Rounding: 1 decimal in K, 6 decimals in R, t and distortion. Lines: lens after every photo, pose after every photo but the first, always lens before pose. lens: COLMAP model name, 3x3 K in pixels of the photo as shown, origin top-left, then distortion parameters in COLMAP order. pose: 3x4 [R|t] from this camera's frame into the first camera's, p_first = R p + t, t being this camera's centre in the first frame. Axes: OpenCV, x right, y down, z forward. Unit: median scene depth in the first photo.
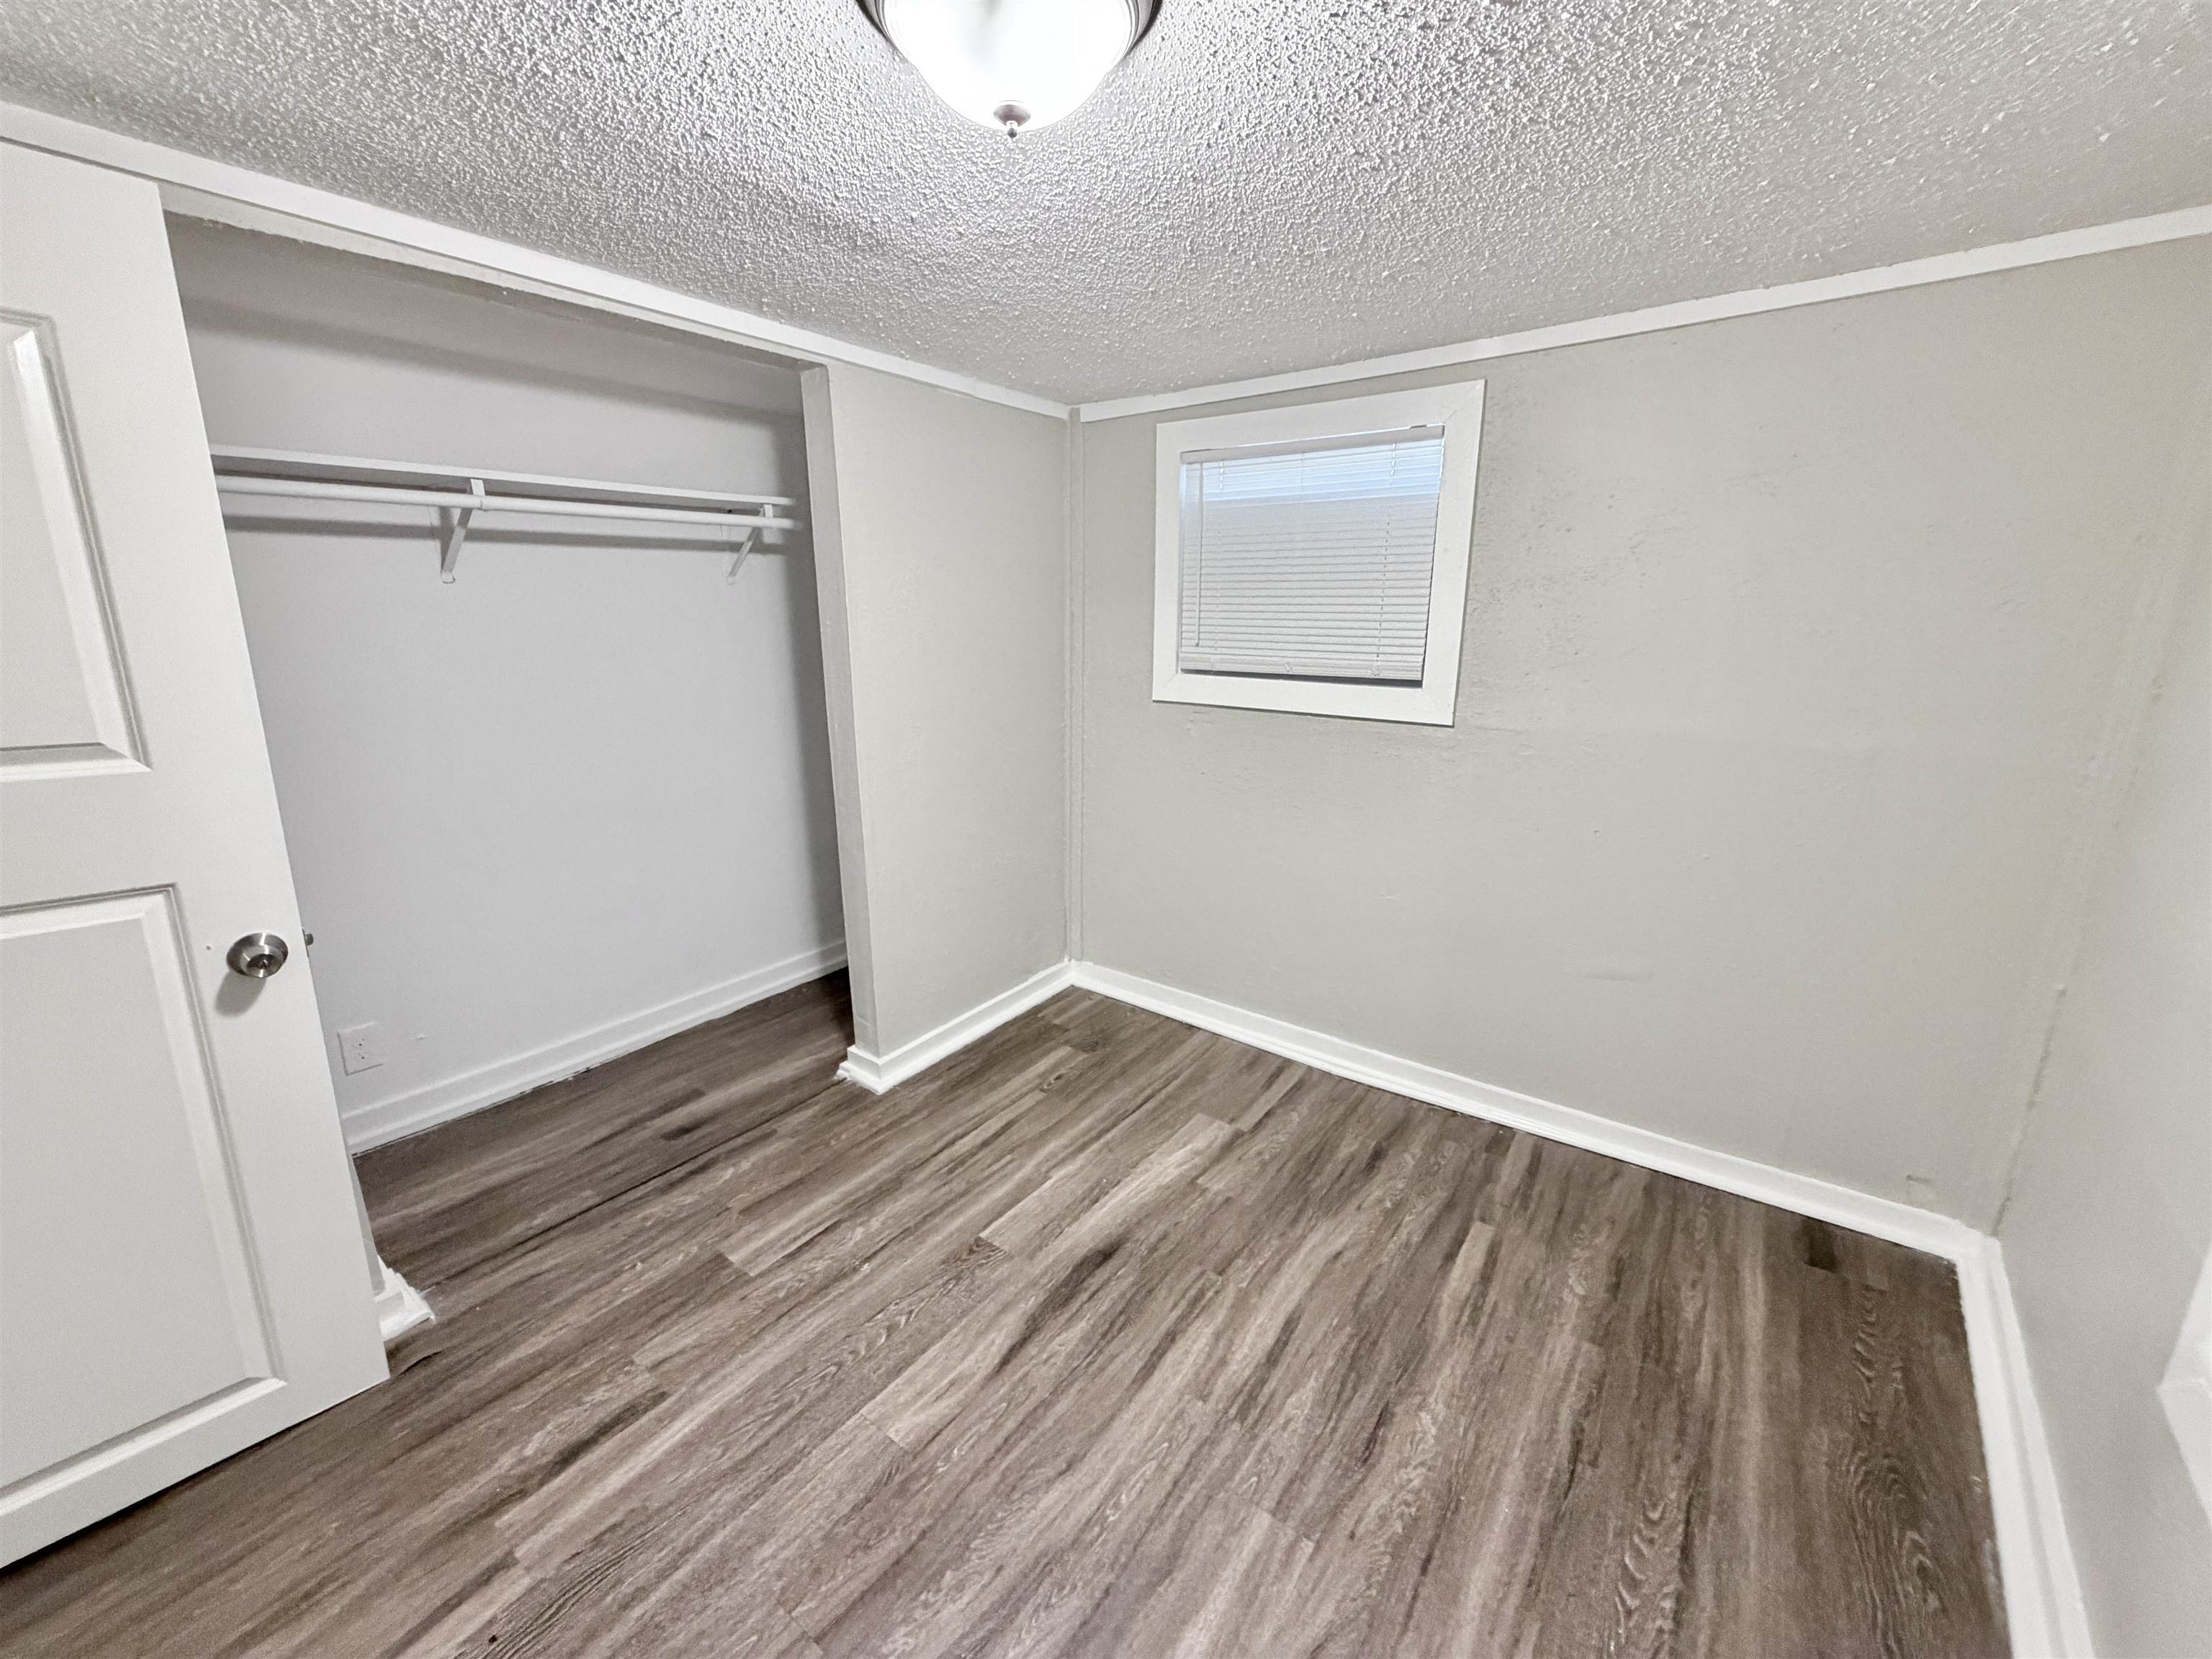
lens RADIAL K [[886.0, 0, 1106.0], [0, 886.0, 829.5], [0, 0, 1]] dist [-0.001066, -0.000105]
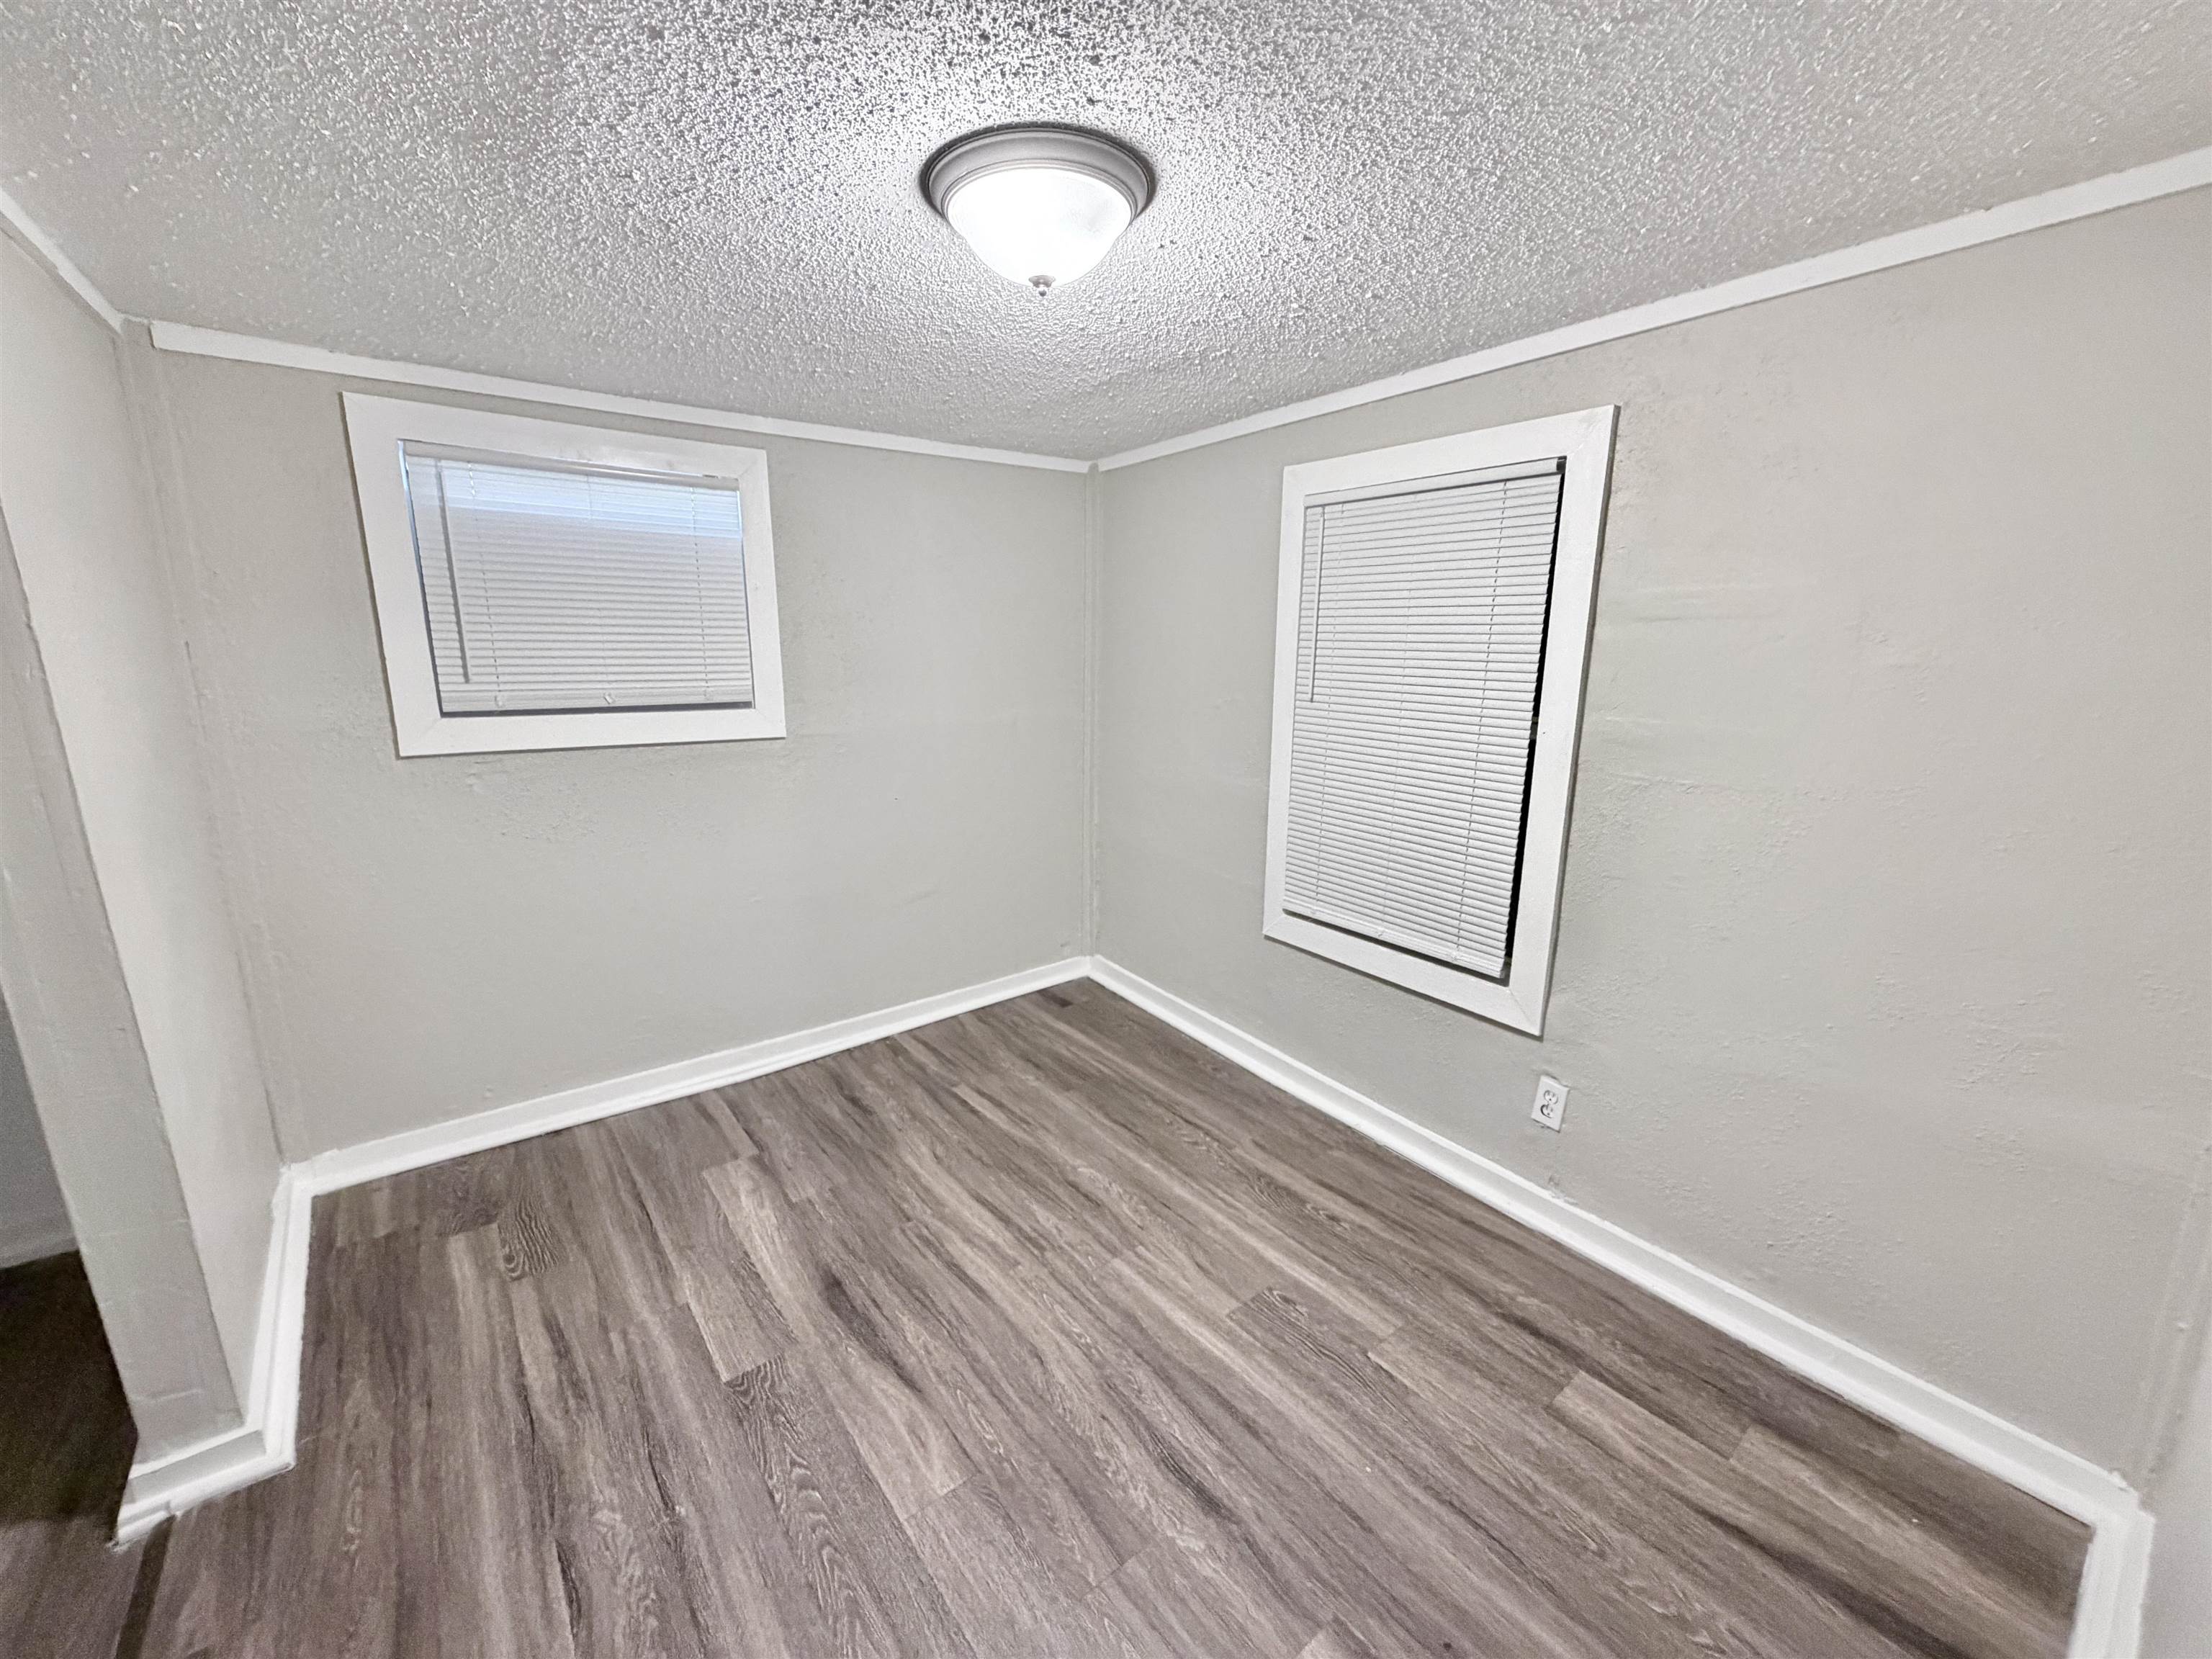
lens RADIAL K [[860.0, 0, 1106.0], [0, 860.0, 829.5], [0, 0, 1]] dist [0.001714, -0.000172]
pose [[0.269872, -0.210867, 0.939523, -0.741324], [0.223799, 0.962742, 0.151794, -0.097530], [-0.936527, 0.169300, 0.307009, 0.333310]]
